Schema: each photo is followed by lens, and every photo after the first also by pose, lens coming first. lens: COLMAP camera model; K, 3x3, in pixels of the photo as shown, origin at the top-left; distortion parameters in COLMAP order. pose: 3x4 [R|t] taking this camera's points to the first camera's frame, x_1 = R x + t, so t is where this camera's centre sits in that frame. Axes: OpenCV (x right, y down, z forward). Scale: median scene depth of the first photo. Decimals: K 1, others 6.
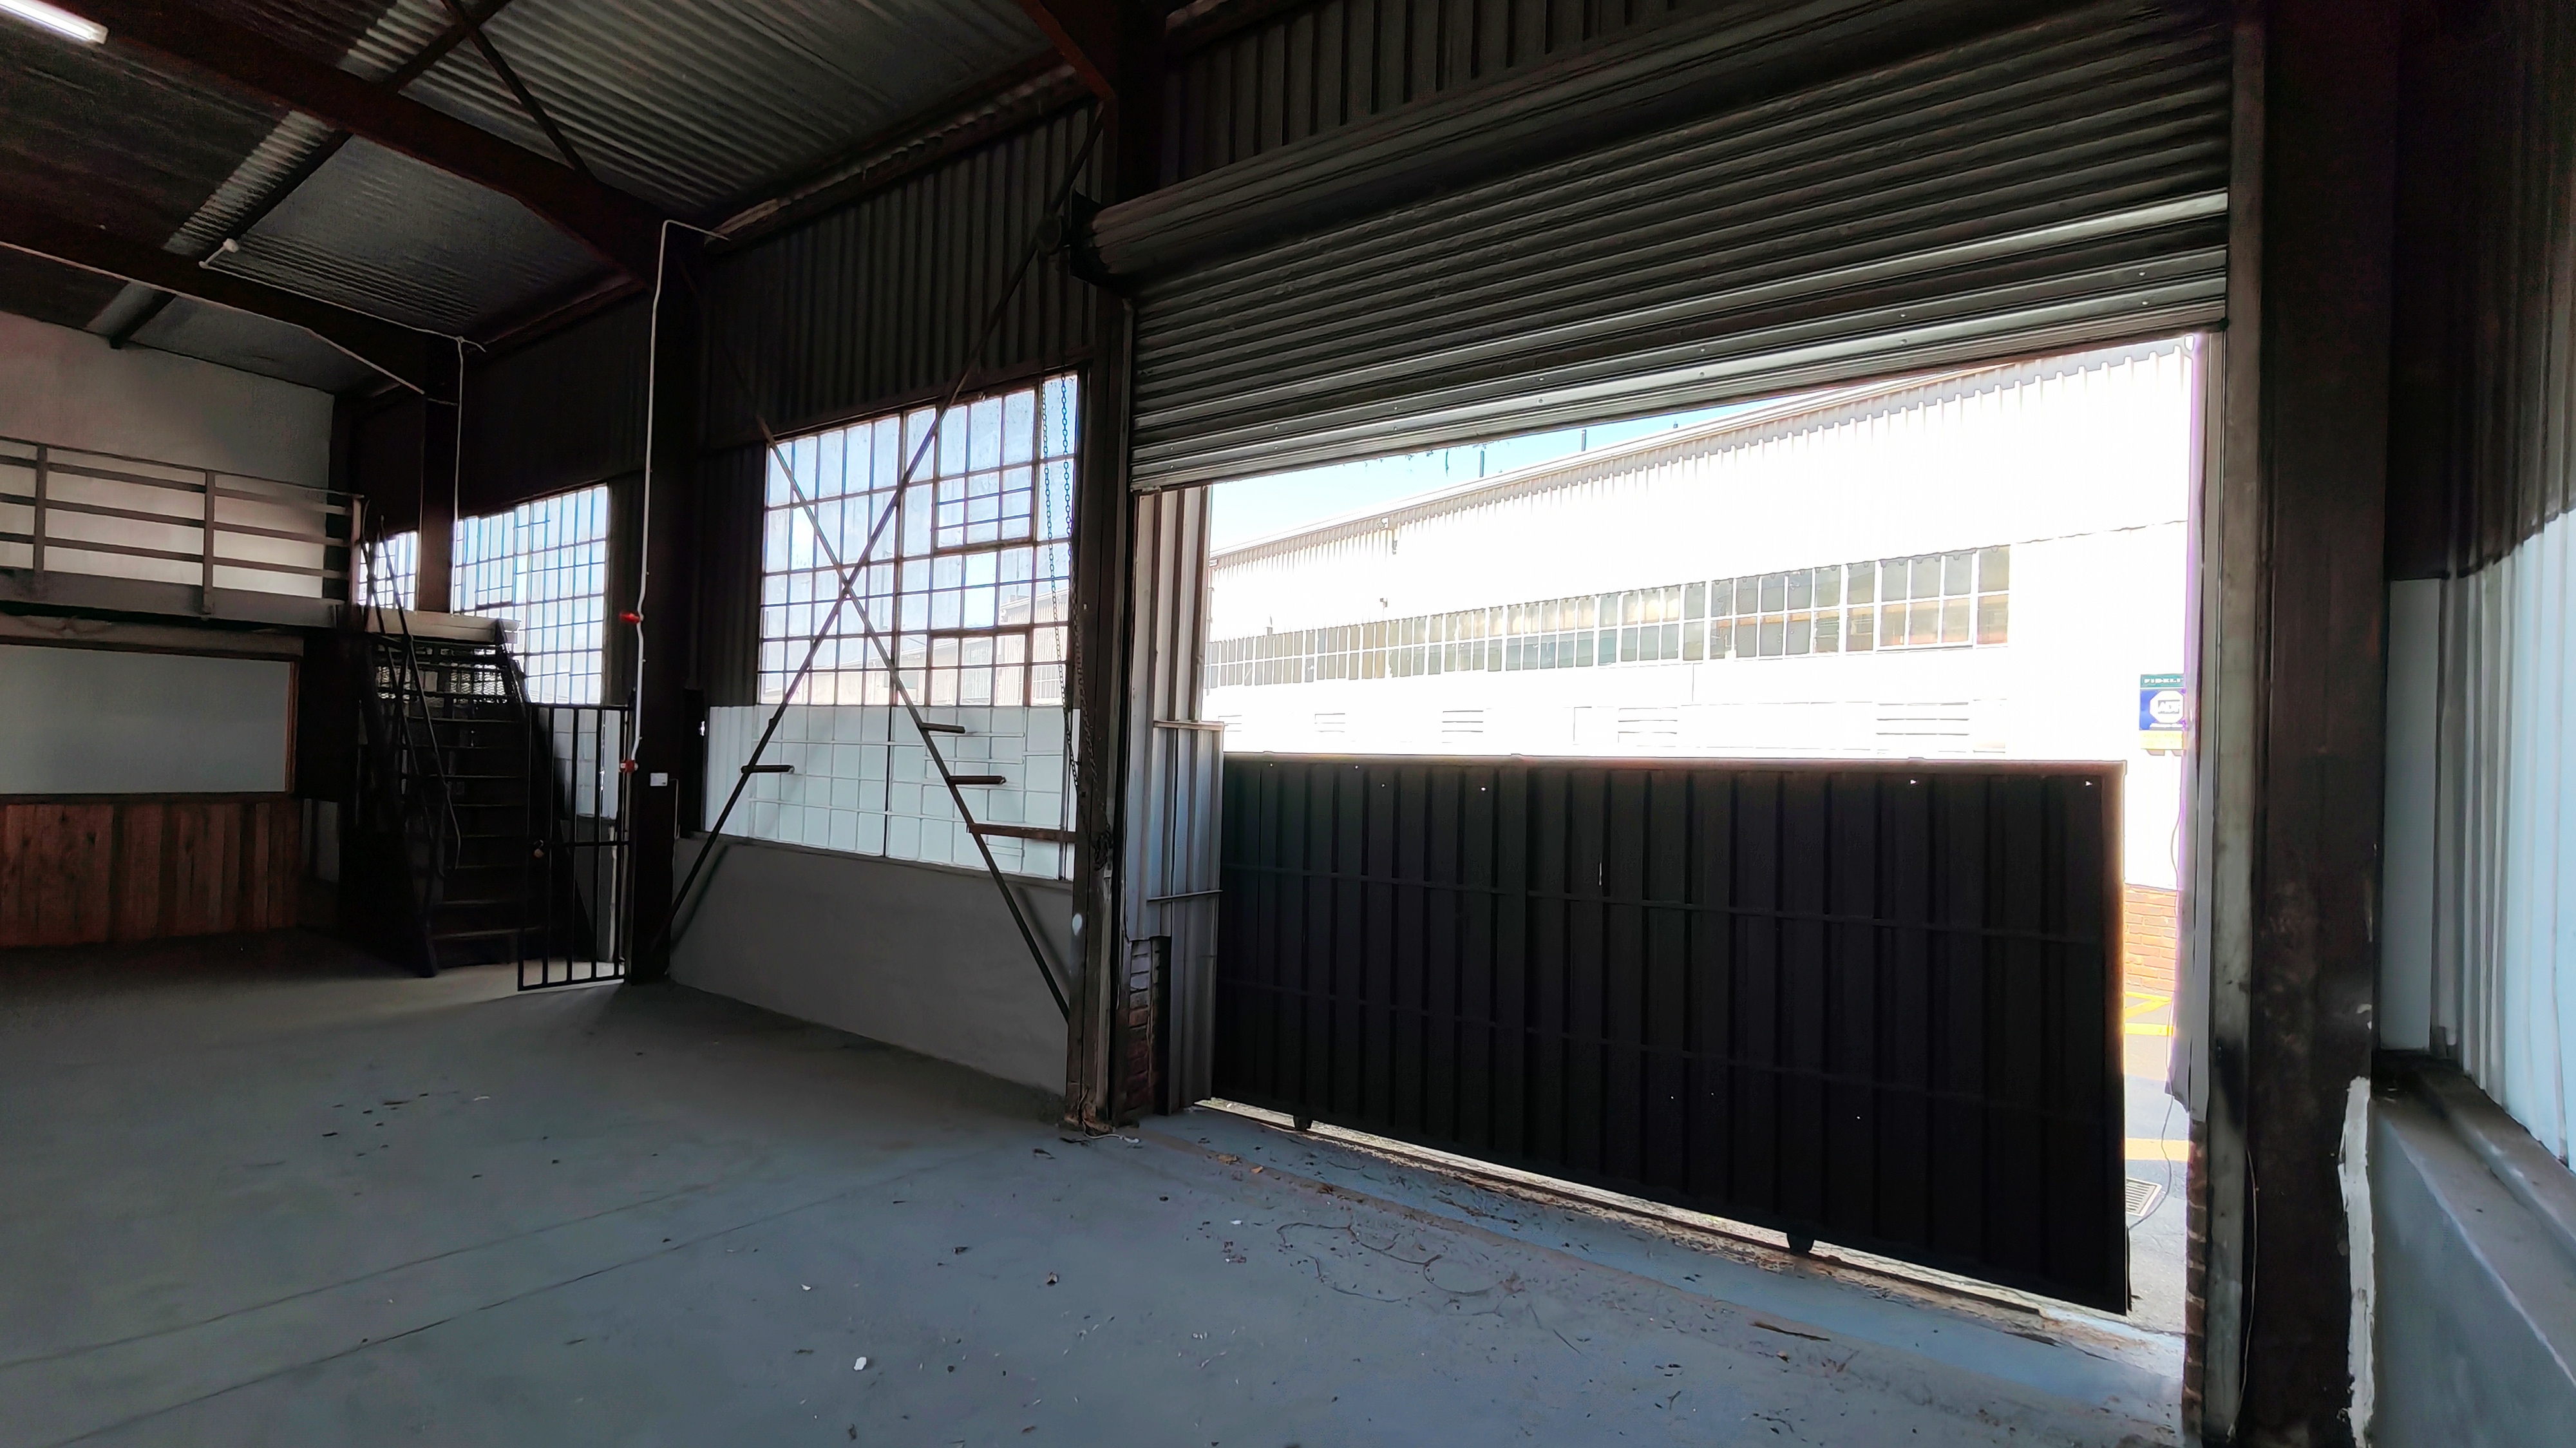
lens RADIAL K [[1179.5, 0, 1289.6], [0, 1179.5, 735.2], [0, 0, 1]] dist [-0.001016, -0.000021]
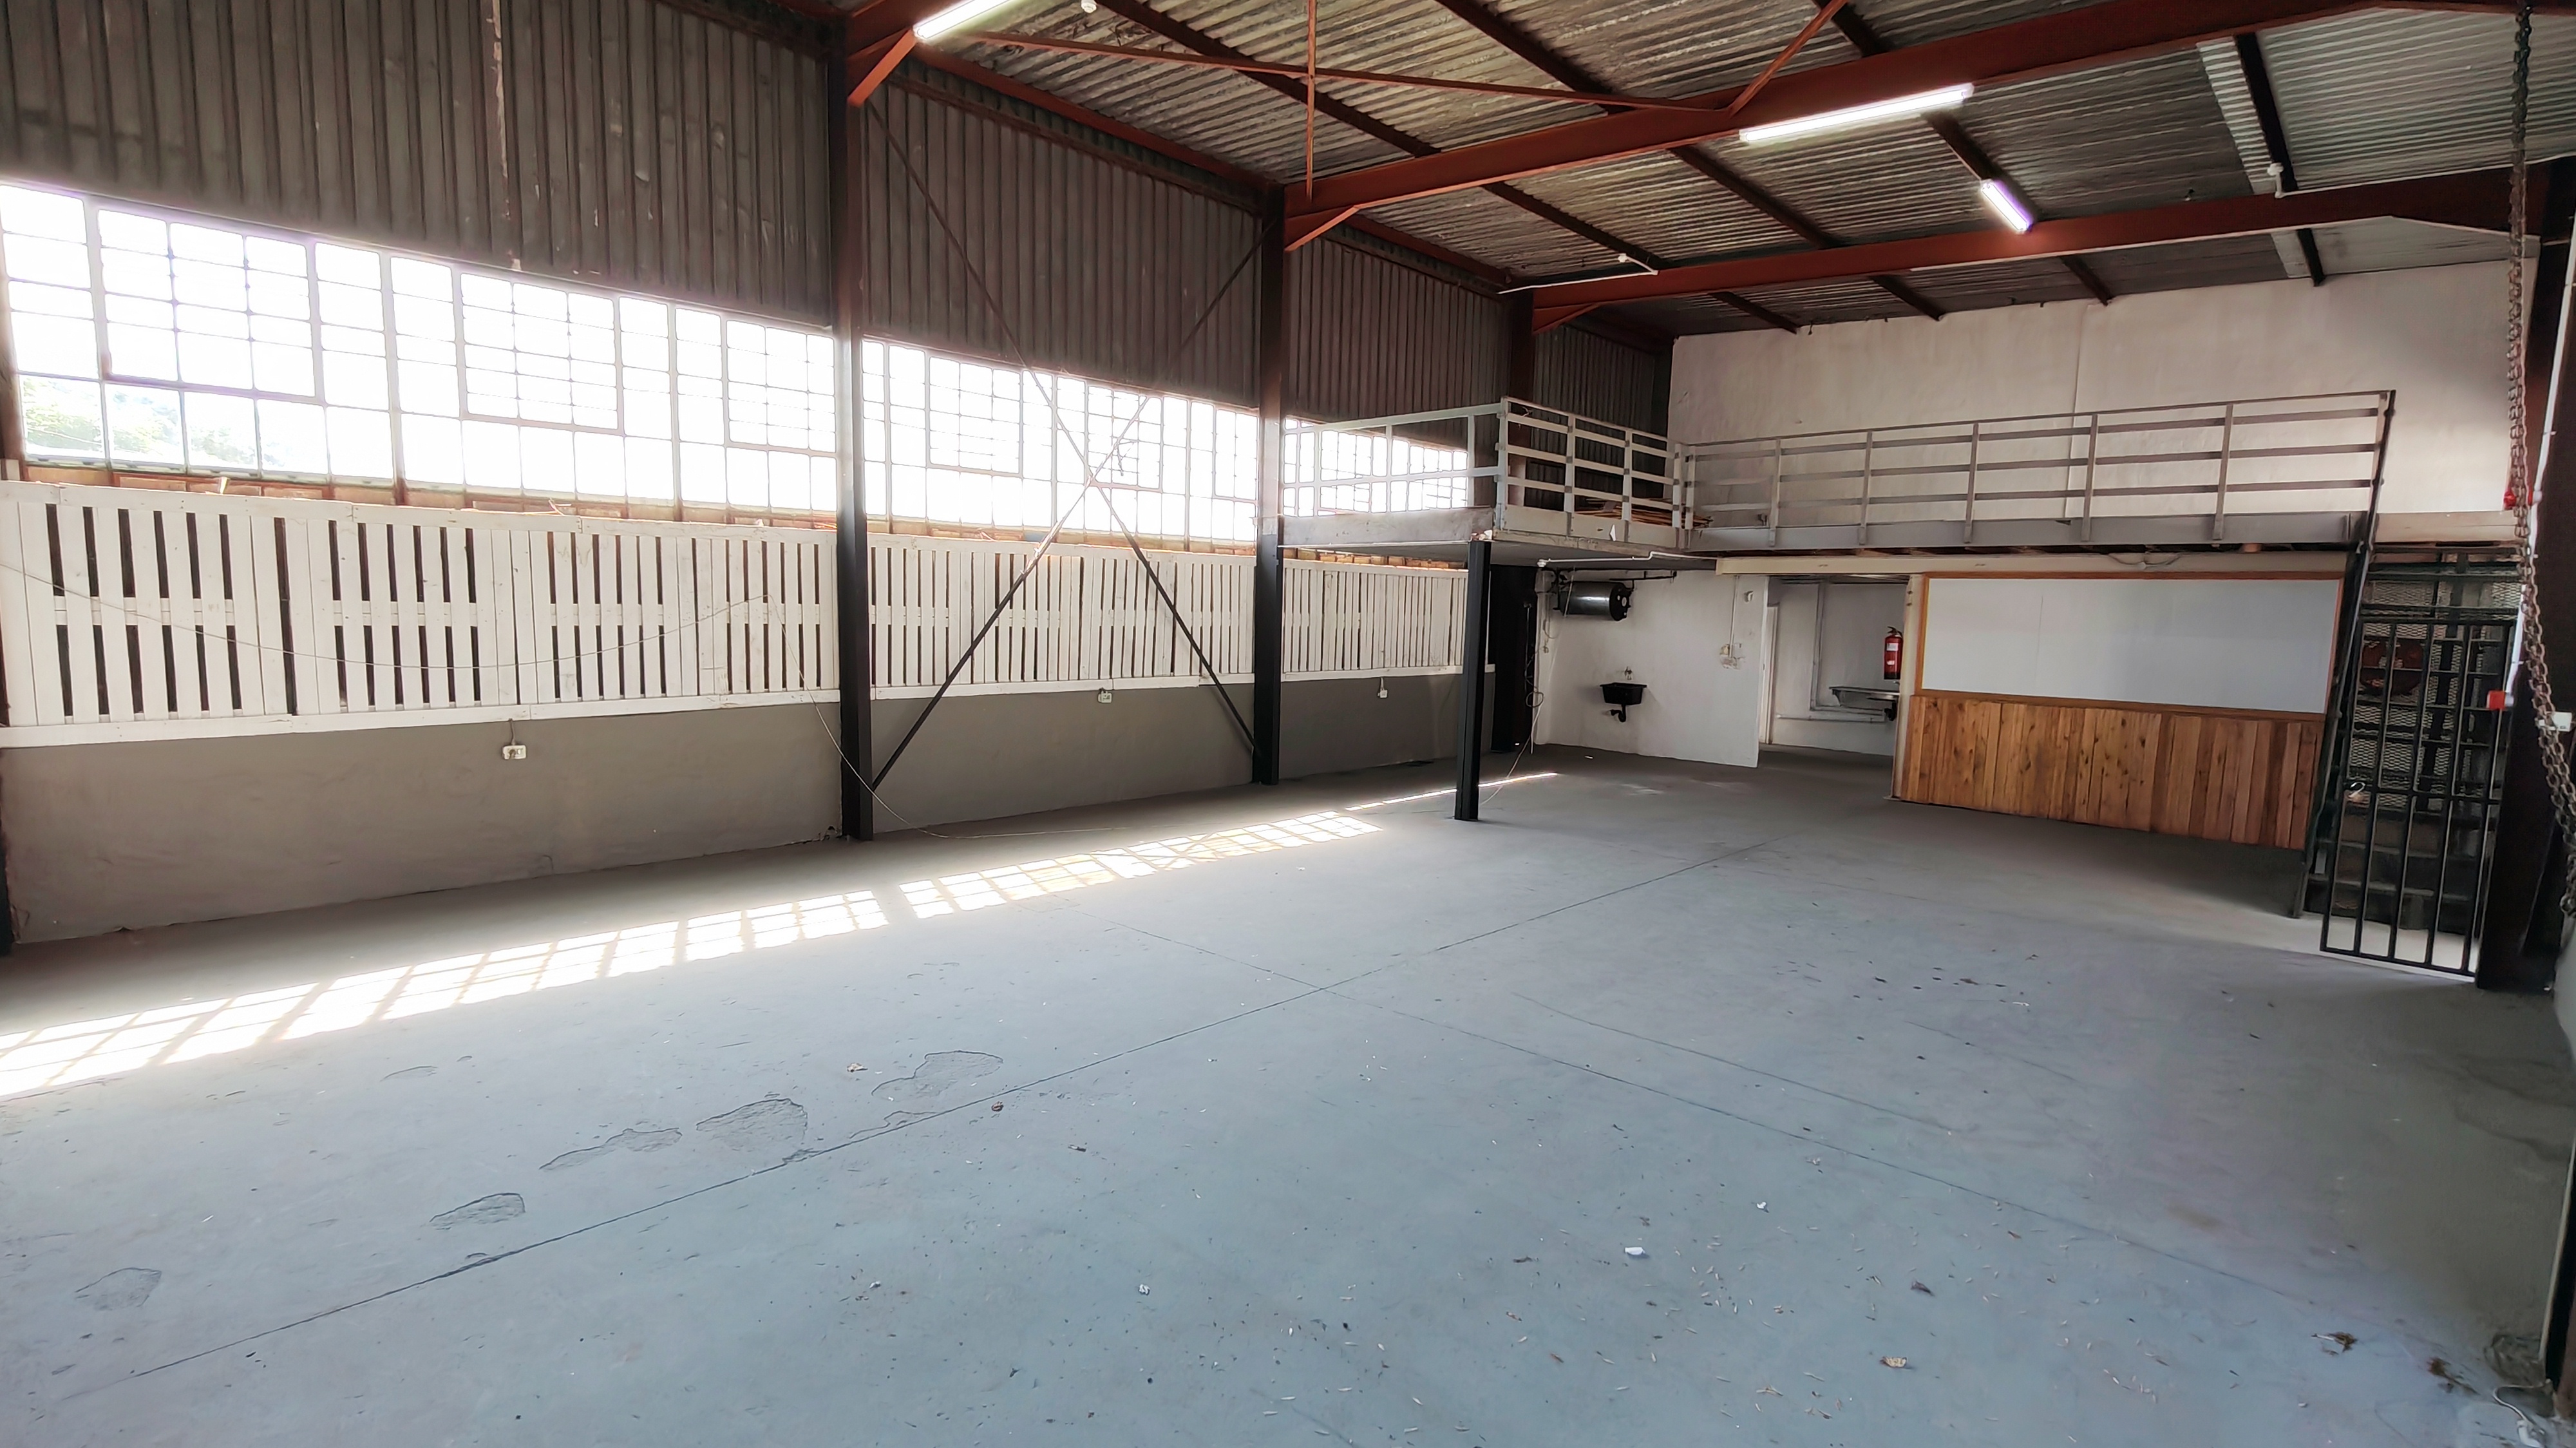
lens RADIAL K [[1180.9, 0, 1291.5], [0, 1180.9, 733.5], [0, 0, 1]] dist [-0.001764, -0.000731]
pose [[-0.115771, 0.077048, -0.990283, 0.328793], [-0.013529, 0.996772, 0.079135, -0.001892], [0.993184, 0.022559, -0.114355, 0.391828]]
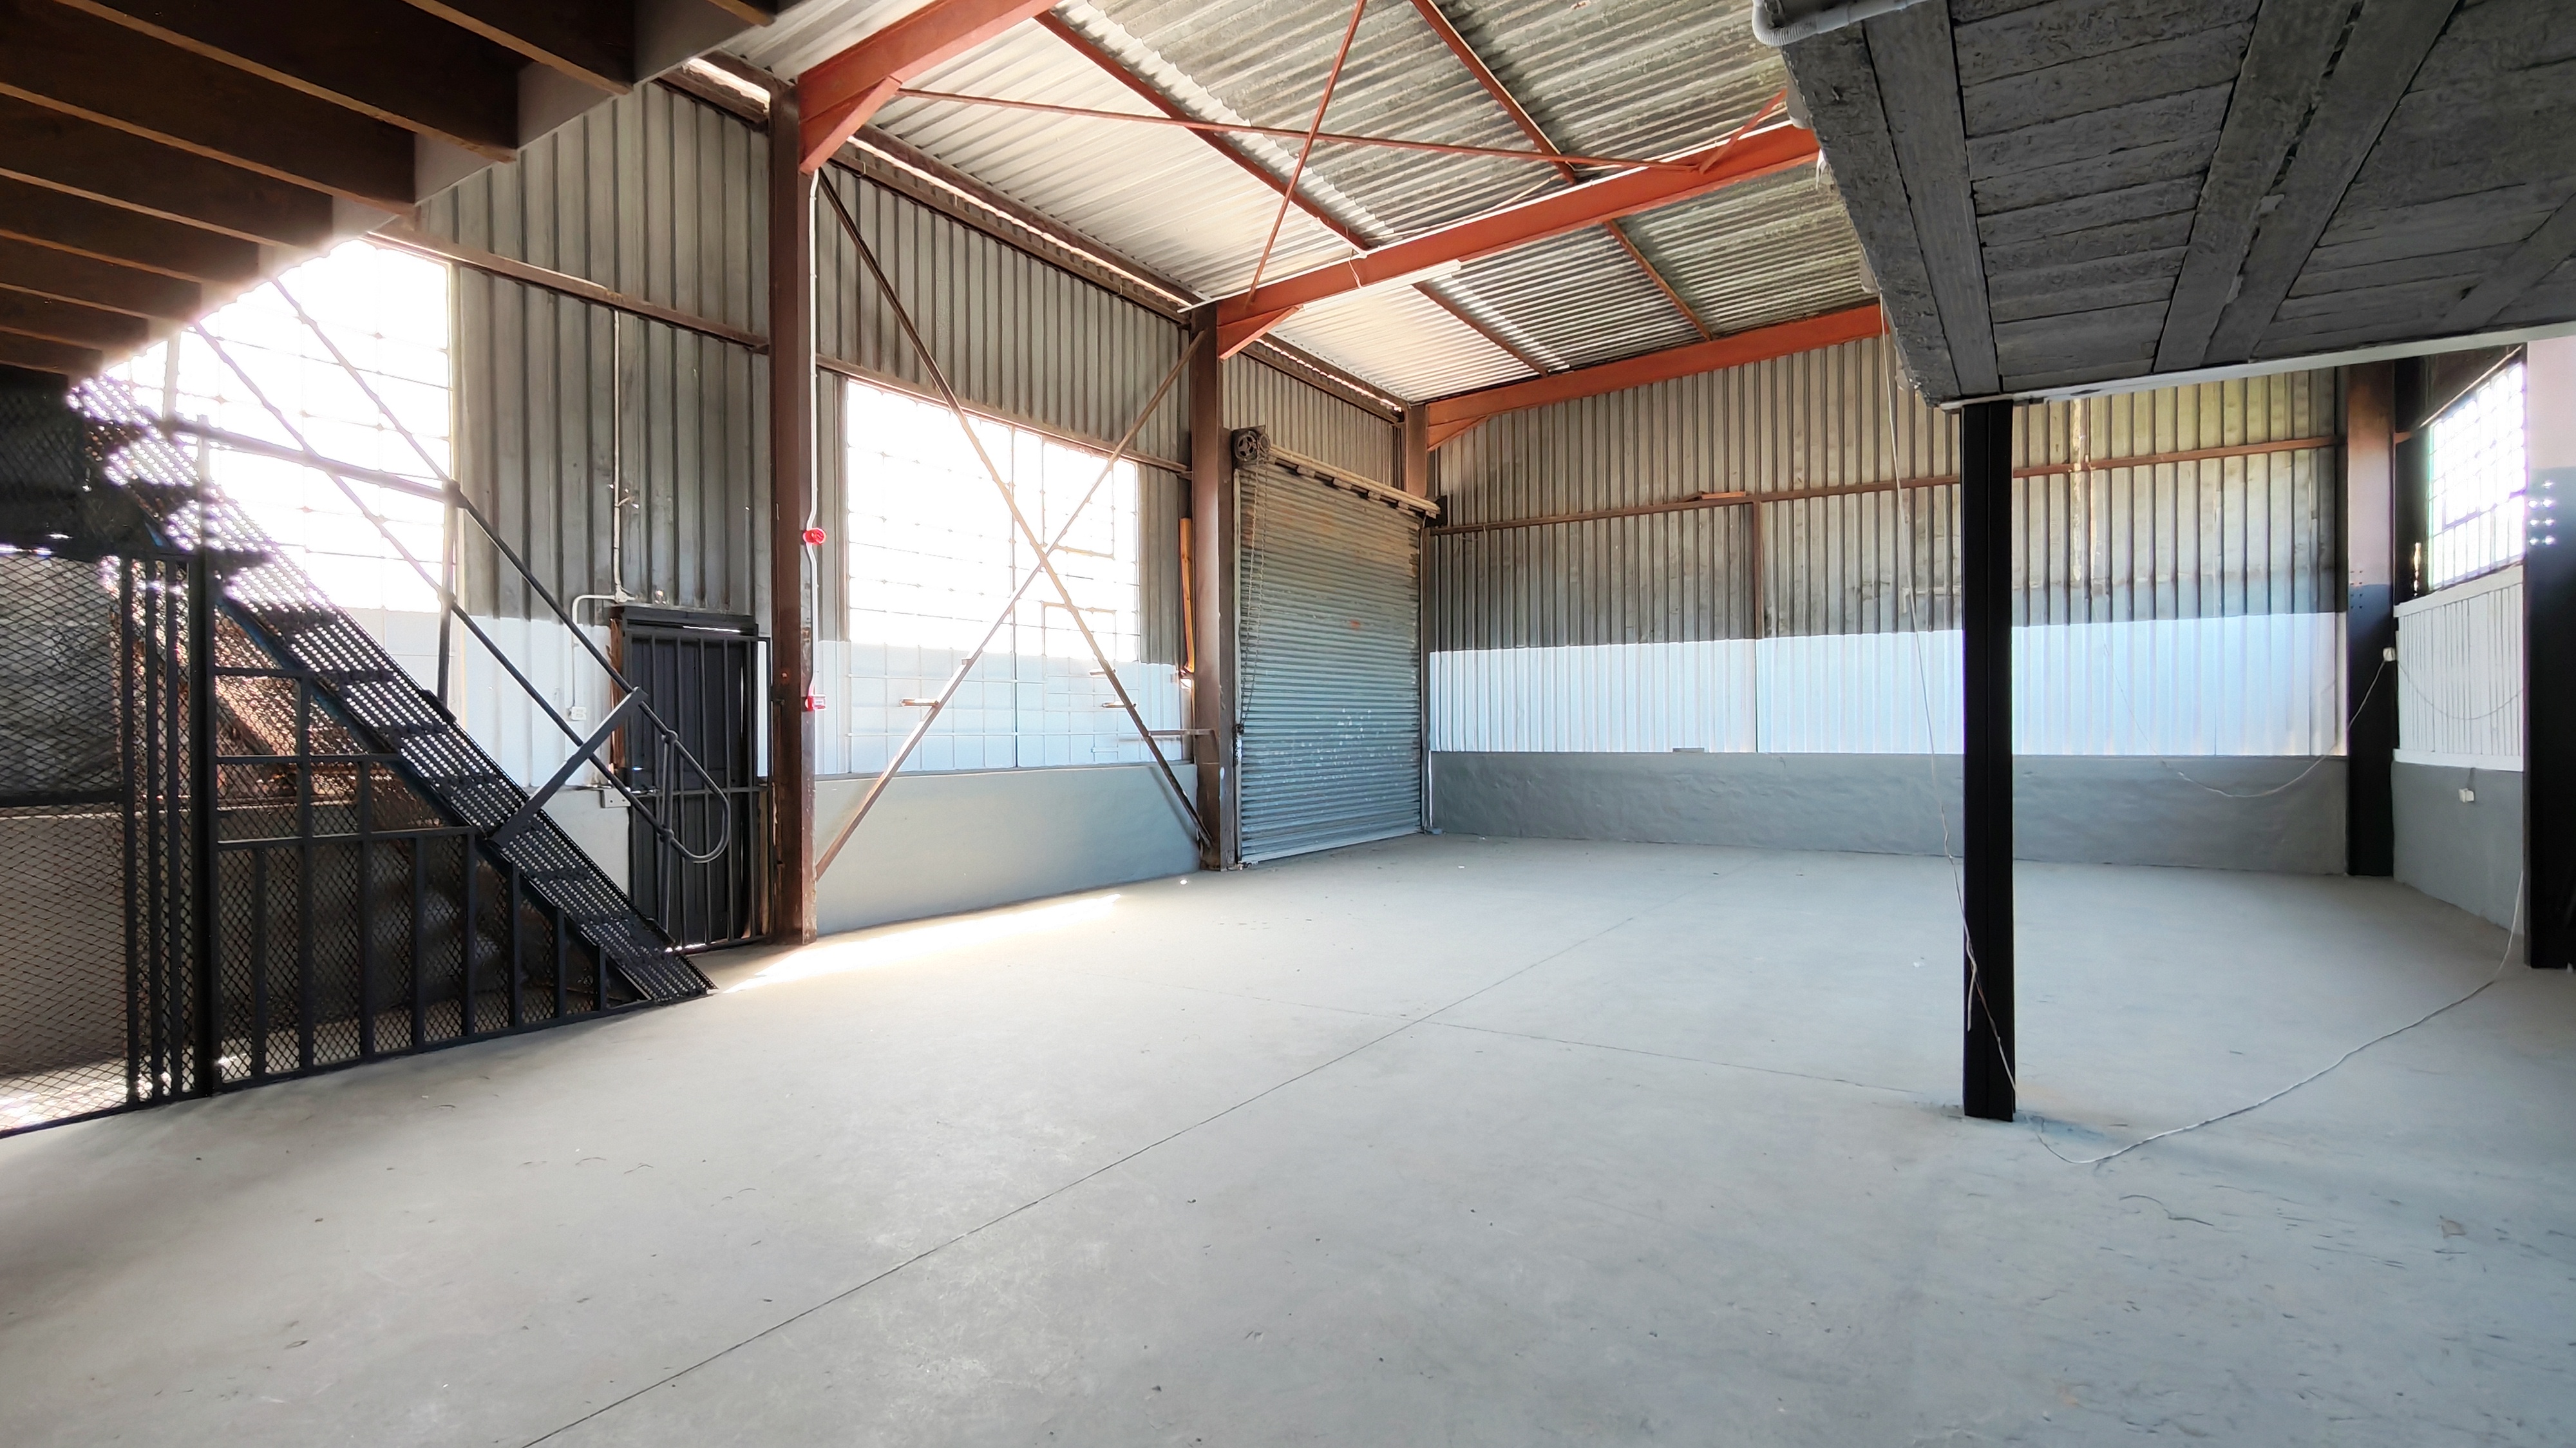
lens RADIAL K [[1182.7, 0, 1292.0], [0, 1182.7, 732.7], [0, 0, 1]] dist [-0.000549, 0.000371]
pose [[-0.074211, -0.034791, 0.996635, -1.799691], [-0.009971, 0.999367, 0.034143, 0.017478], [-0.997193, -0.007404, -0.074511, 0.848205]]
